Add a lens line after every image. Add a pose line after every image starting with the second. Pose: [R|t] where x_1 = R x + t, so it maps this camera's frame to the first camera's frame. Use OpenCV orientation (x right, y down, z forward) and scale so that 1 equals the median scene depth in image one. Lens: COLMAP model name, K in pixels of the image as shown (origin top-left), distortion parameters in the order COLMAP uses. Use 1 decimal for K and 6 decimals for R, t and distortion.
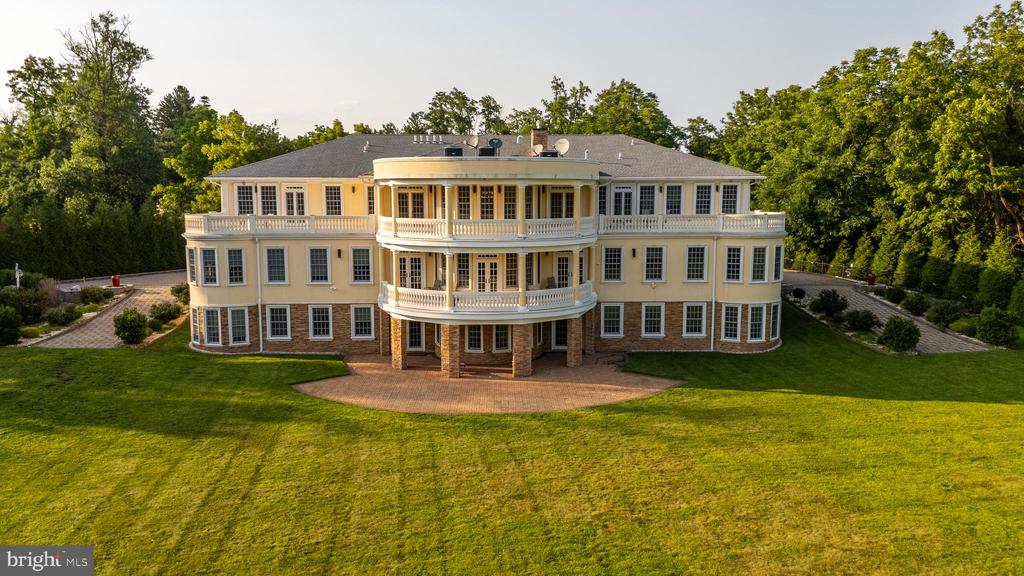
lens RADIAL K [[768.2, 0, 512.0], [0, 768.2, 288.0], [0, 0, 1]] dist [0.042383, -0.002042]
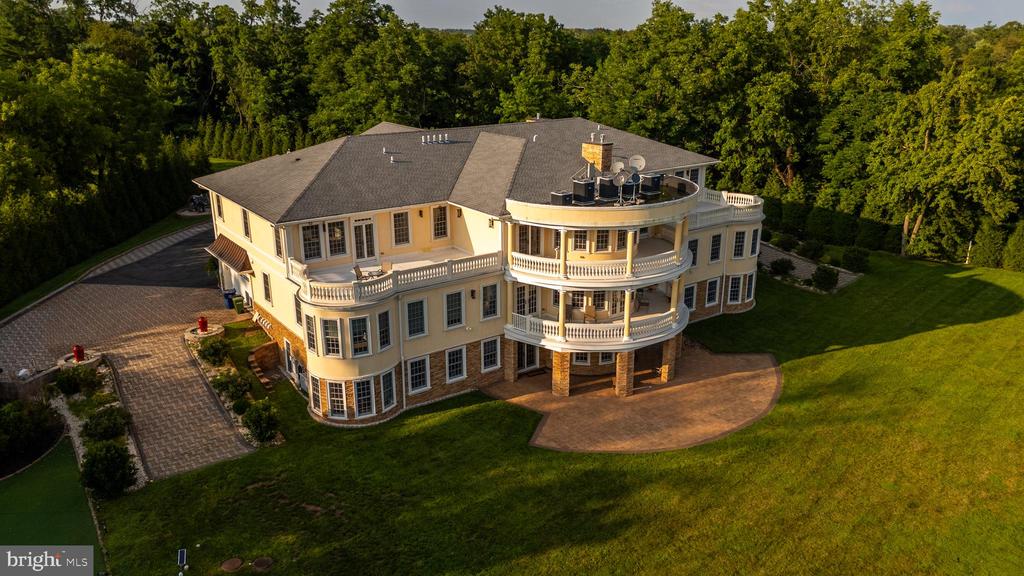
lens RADIAL K [[768.2, 0, 512.0], [0, 768.2, 288.0], [0, 0, 1]] dist [0.042383, -0.002042]
pose [[0.826288, -0.177510, 0.534545, -0.702626], [0.073467, 0.974899, 0.210177, -0.253612], [-0.558436, -0.134395, 0.818588, 0.173517]]
